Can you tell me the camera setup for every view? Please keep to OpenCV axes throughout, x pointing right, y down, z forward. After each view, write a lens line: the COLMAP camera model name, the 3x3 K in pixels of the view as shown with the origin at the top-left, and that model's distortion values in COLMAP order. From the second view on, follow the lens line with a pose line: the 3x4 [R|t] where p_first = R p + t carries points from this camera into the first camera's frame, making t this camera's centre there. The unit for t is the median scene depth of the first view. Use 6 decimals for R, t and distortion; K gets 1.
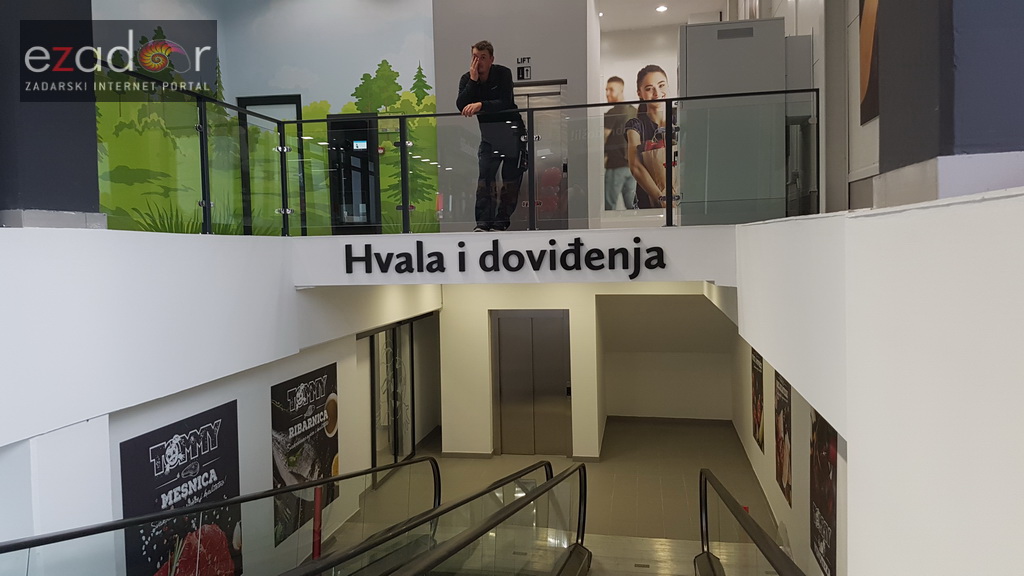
lens RADIAL K [[795.0, 0, 492.3], [0, 795.0, 283.9], [0, 0, 1]] dist [0.286356, -0.613424]
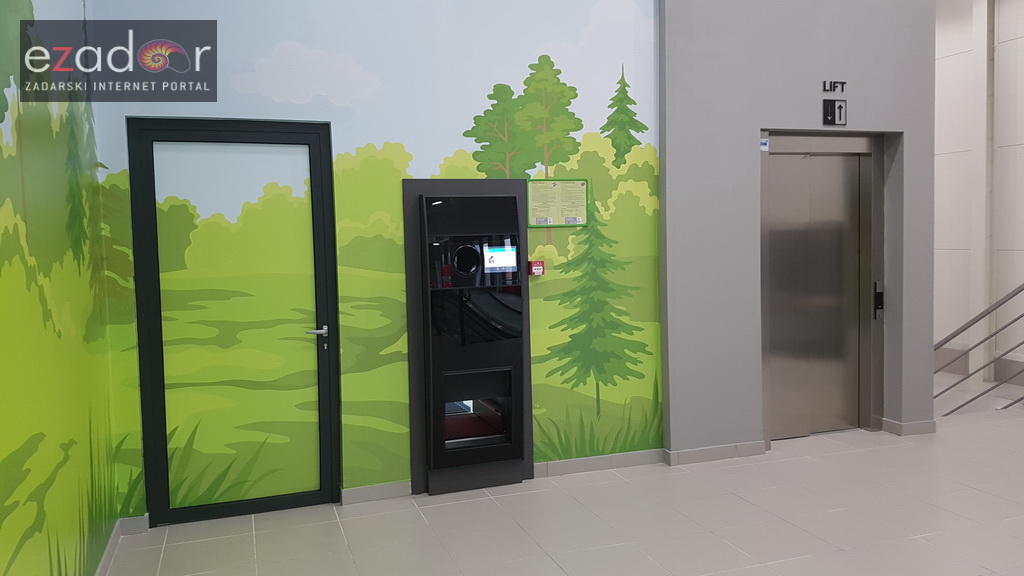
lens RADIAL K [[795.0, 0, 492.3], [0, 795.0, 283.9], [0, 0, 1]] dist [0.286356, -0.613424]
pose [[0.860624, -0.033589, 0.508131, -0.372472], [0.032763, 0.999407, 0.010574, -0.163320], [-0.508185, 0.007548, 0.861215, 0.654259]]
